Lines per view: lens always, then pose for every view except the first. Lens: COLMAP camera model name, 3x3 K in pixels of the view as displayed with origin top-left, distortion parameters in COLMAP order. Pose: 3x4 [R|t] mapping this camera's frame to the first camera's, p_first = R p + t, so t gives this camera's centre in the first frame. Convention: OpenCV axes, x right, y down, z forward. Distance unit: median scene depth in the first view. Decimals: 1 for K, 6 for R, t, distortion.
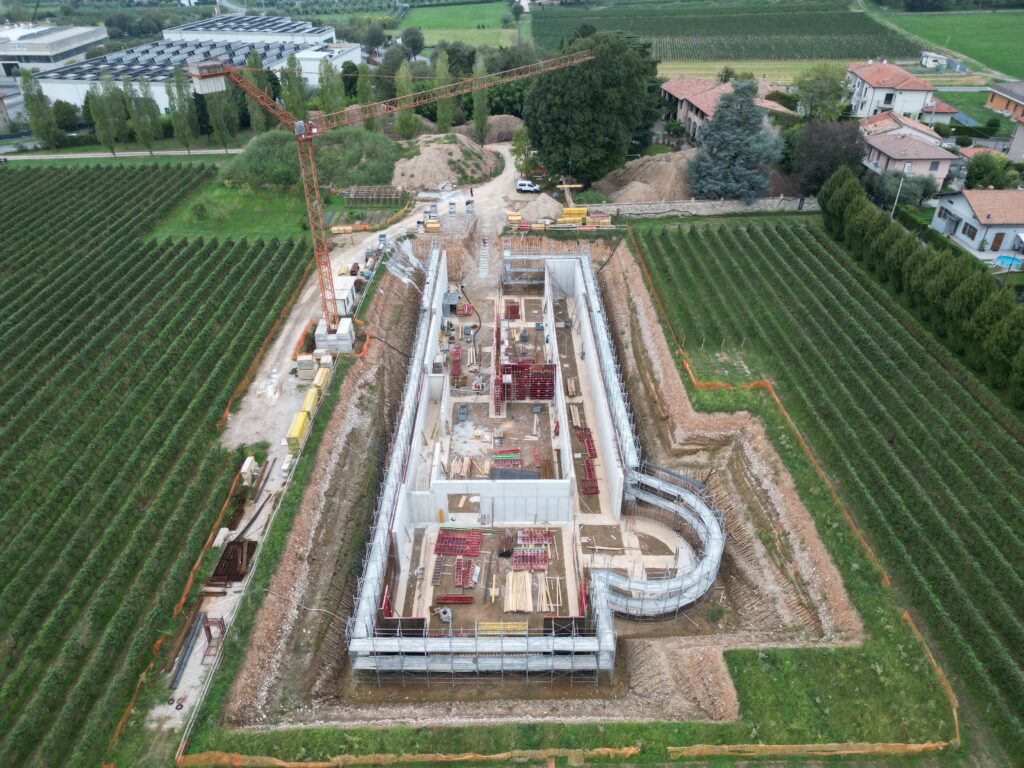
lens RADIAL K [[713.5, 0, 508.3], [0, 713.5, 381.8], [0, 0, 1]] dist [0.072855, -0.060308]
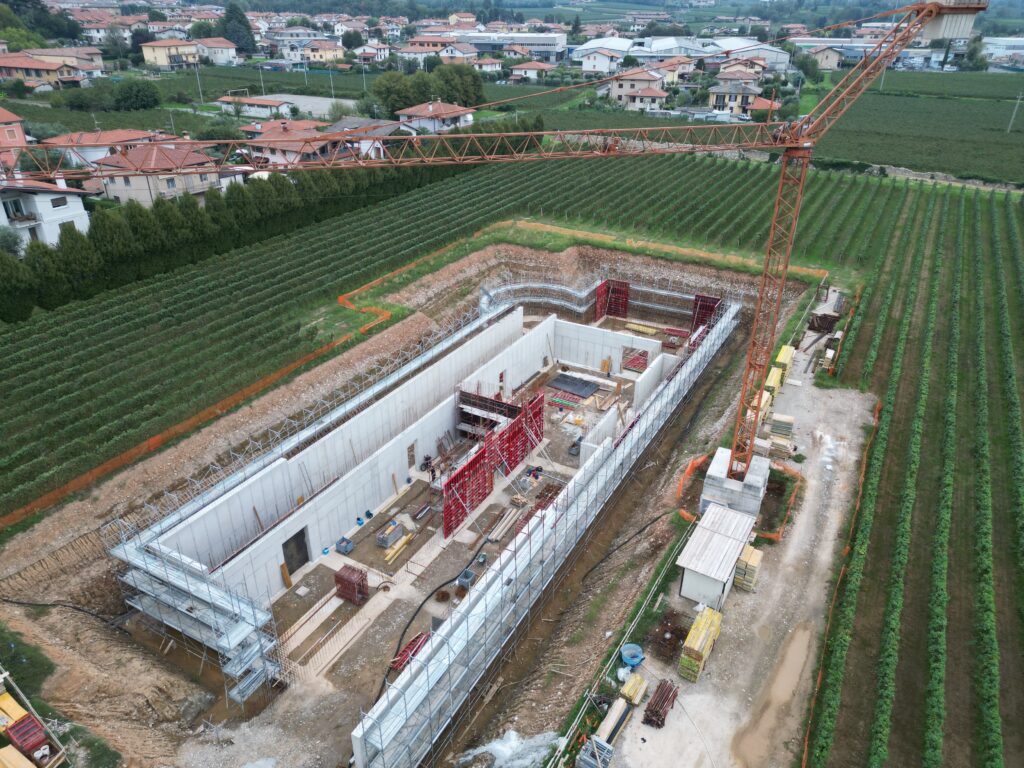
lens RADIAL K [[713.5, 0, 508.3], [0, 713.5, 381.8], [0, 0, 1]] dist [0.072855, -0.060308]
pose [[-0.869012, -0.232052, 0.437002, -0.368526], [0.262749, 0.531961, 0.804972, -0.741148], [-0.419264, 0.814352, -0.401309, 1.441847]]
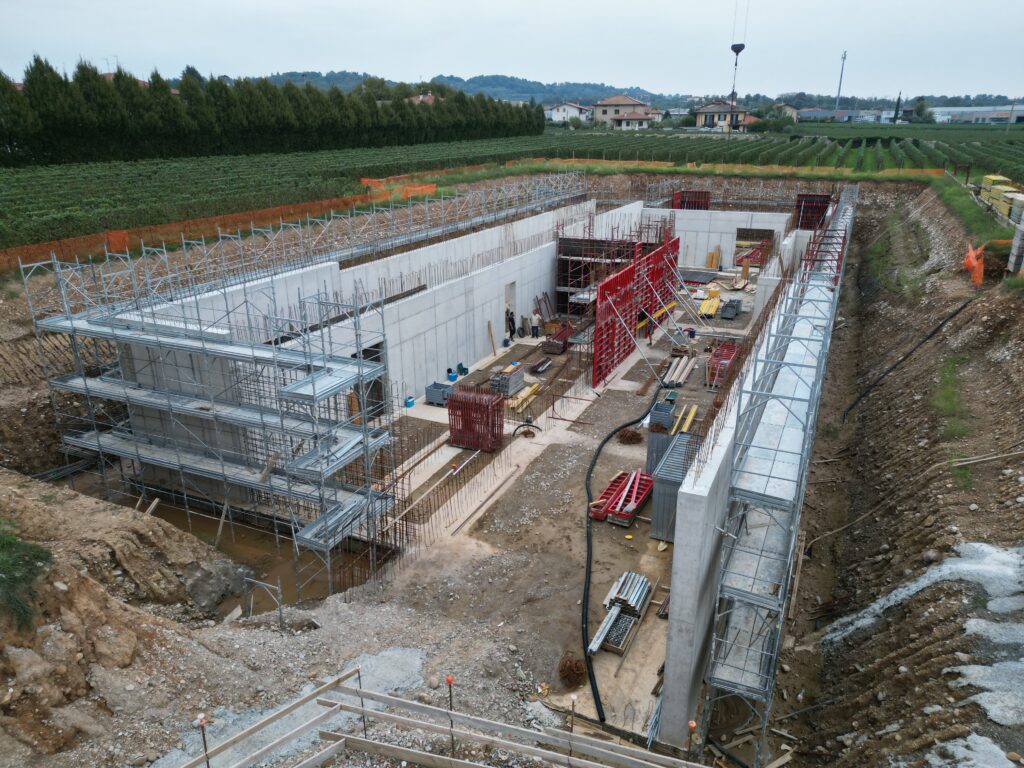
lens RADIAL K [[713.5, 0, 508.3], [0, 713.5, 381.8], [0, 0, 1]] dist [0.072855, -0.060308]
pose [[-0.904115, -0.139302, 0.403944, -0.158823], [0.234340, 0.628856, 0.741367, -0.429167], [-0.357296, 0.764941, -0.535914, 1.570572]]
